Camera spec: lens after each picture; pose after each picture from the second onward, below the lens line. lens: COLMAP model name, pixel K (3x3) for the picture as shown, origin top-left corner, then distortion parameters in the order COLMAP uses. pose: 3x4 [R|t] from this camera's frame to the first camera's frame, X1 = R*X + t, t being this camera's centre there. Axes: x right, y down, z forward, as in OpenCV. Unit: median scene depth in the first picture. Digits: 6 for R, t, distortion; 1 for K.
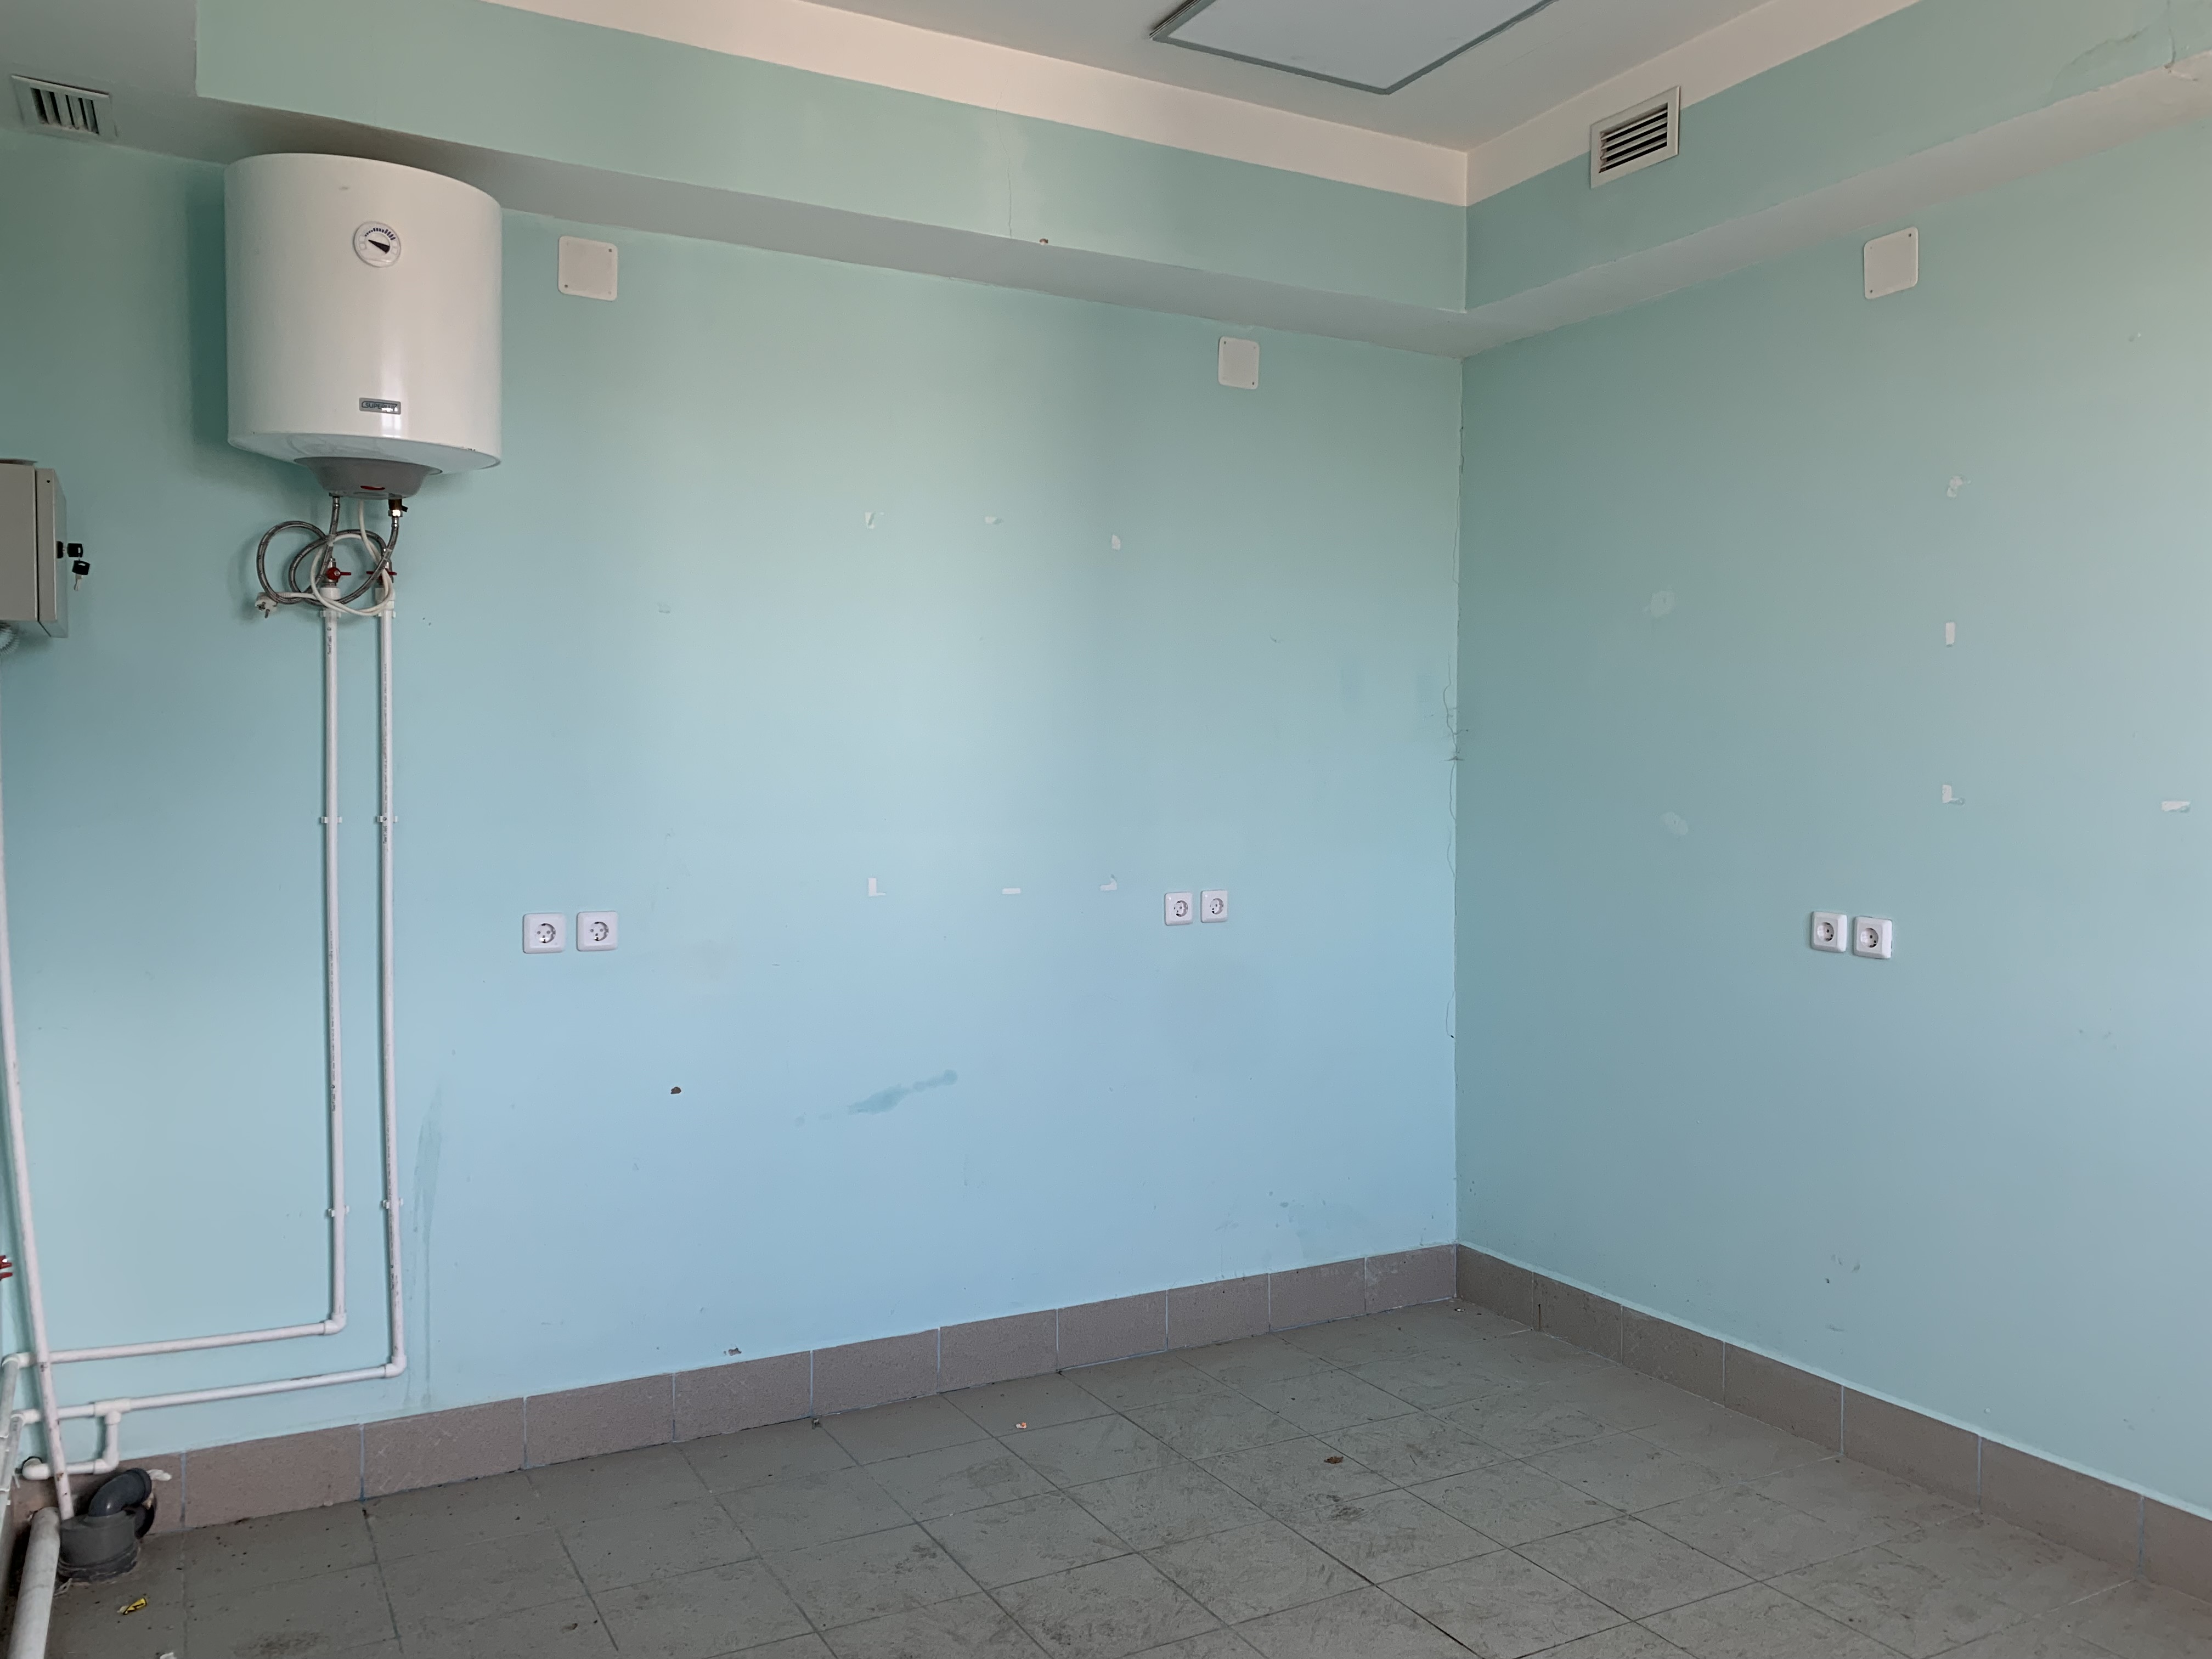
lens RADIAL K [[1686.1, 0, 1104.5], [0, 1686.1, 840.5], [0, 0, 1]] dist [0.059724, -0.083893]
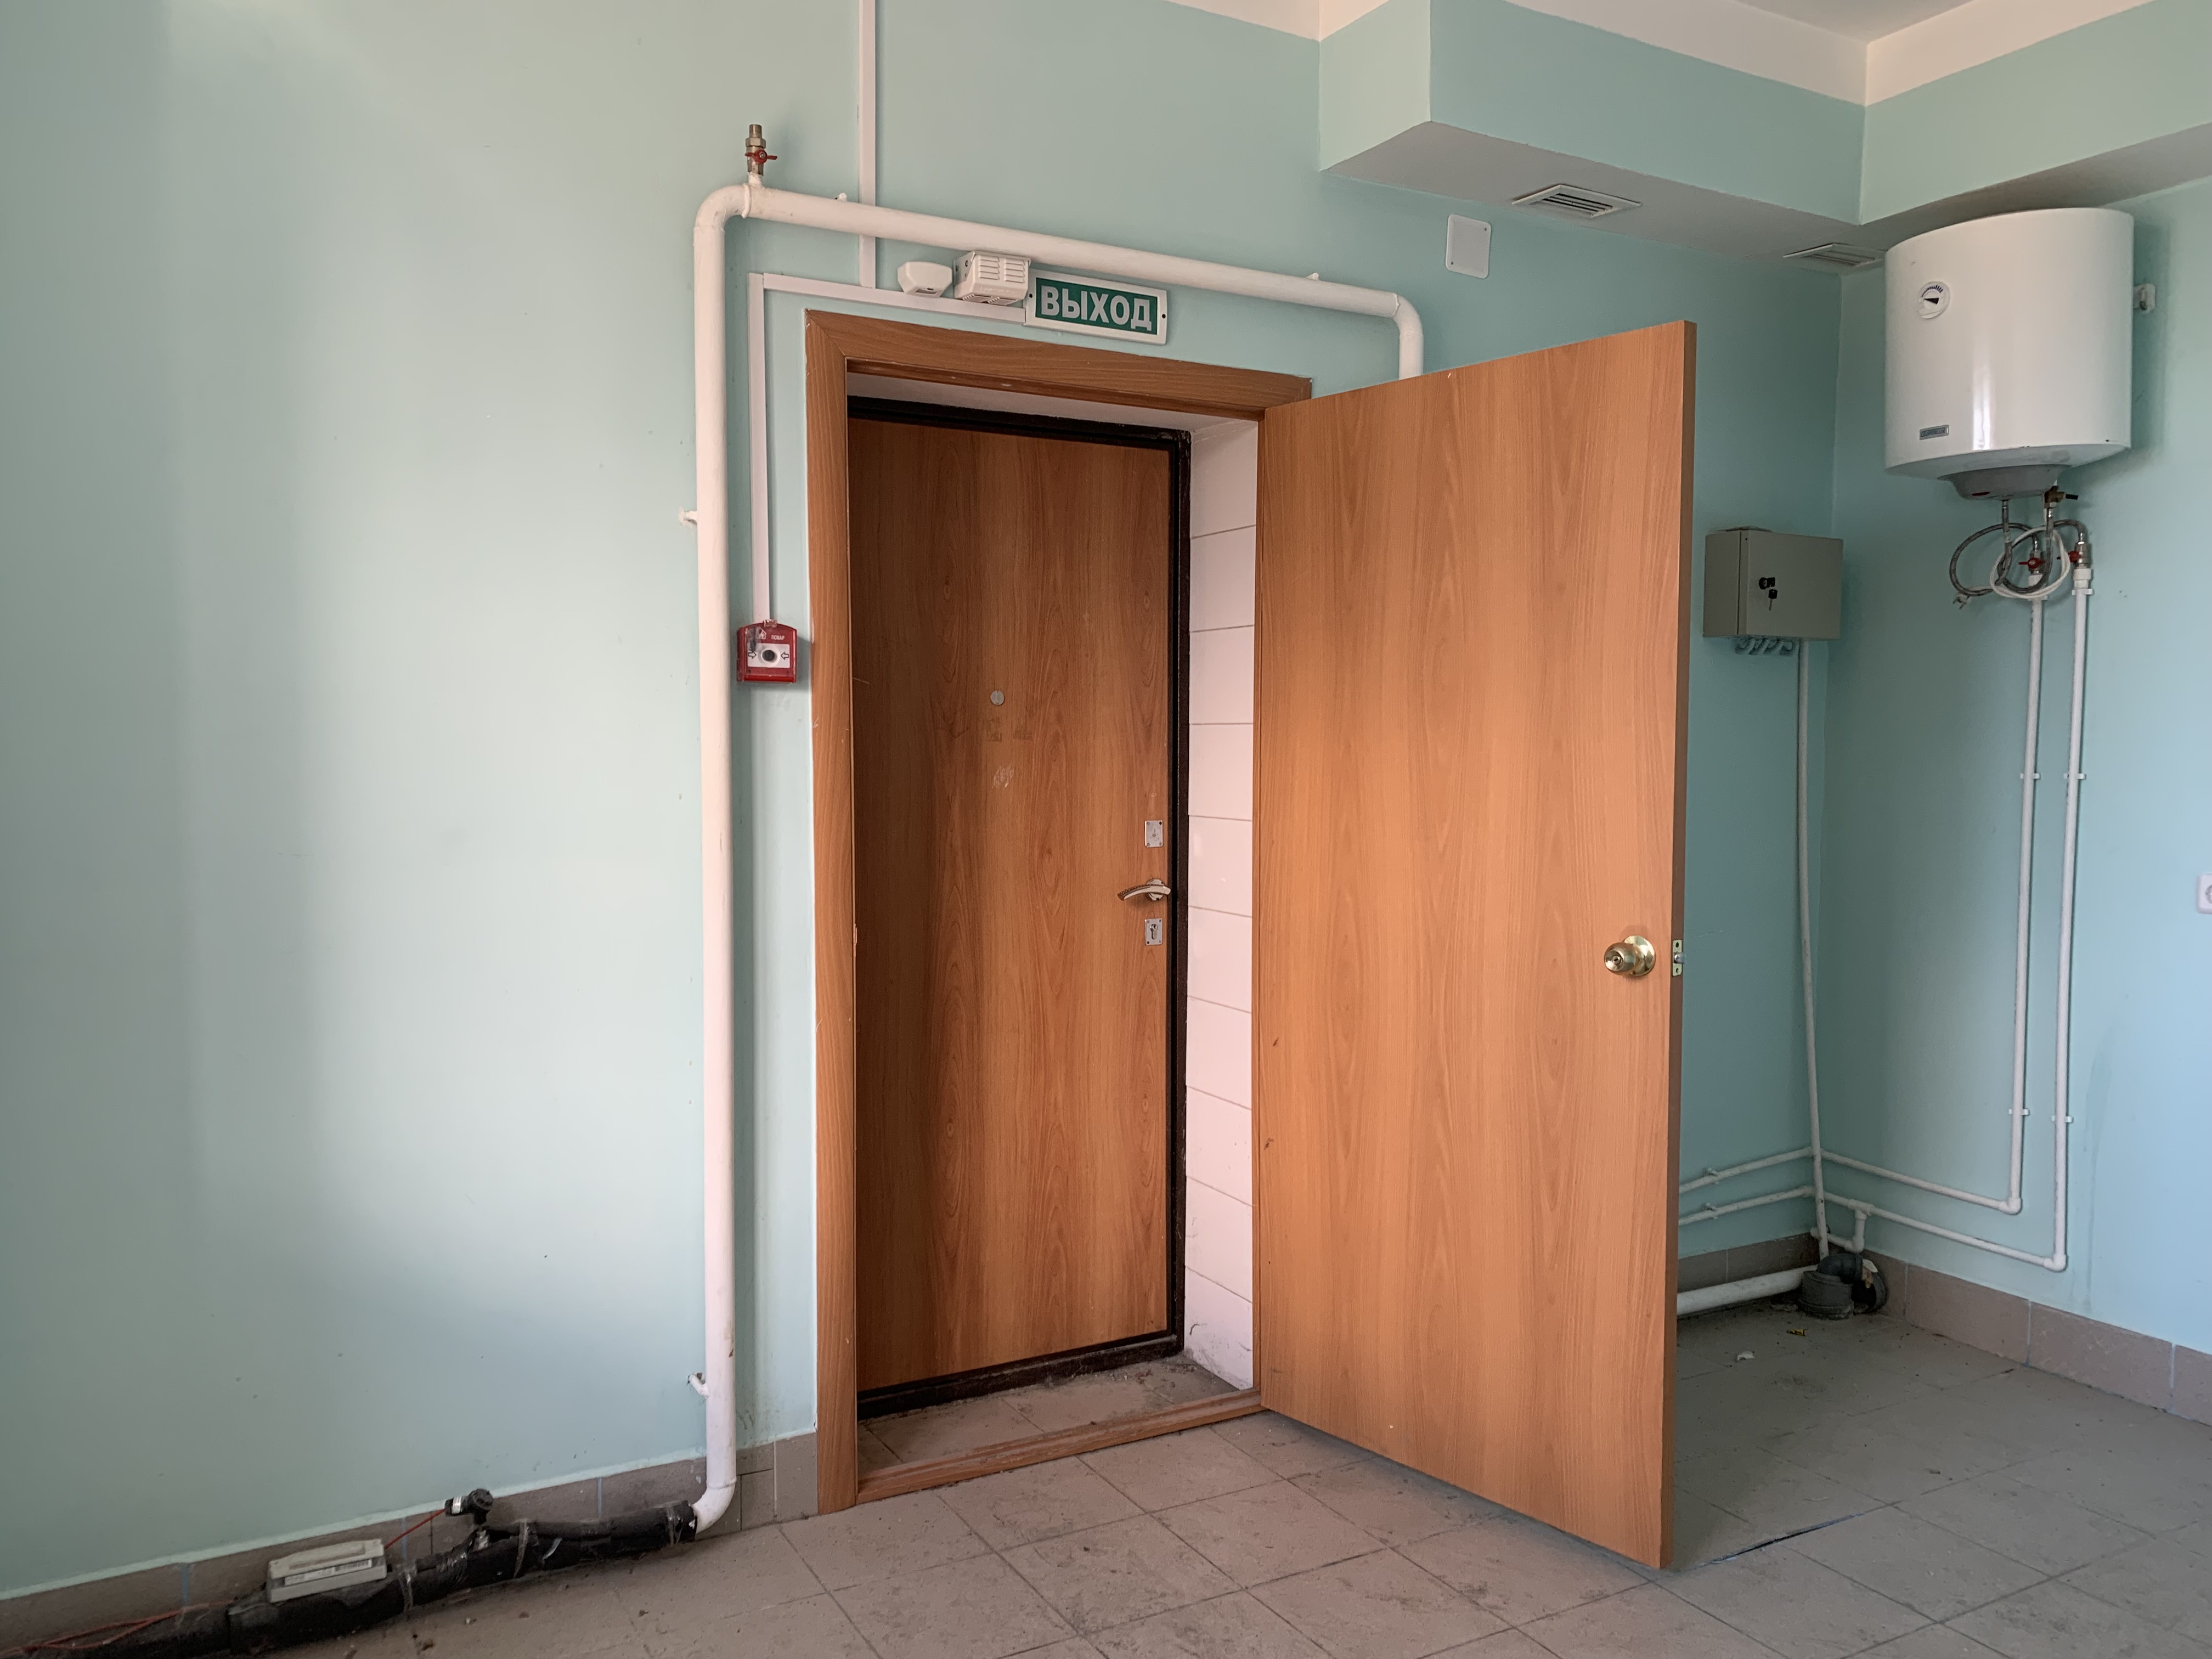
lens RADIAL K [[1686.1, 0, 1104.5], [0, 1686.1, 840.5], [0, 0, 1]] dist [0.059724, -0.083893]
pose [[0.011394, 0.053625, -0.998496, 0.799160], [-0.034900, 0.997974, 0.053198, -0.008541], [0.999326, 0.034241, 0.013242, 0.404214]]
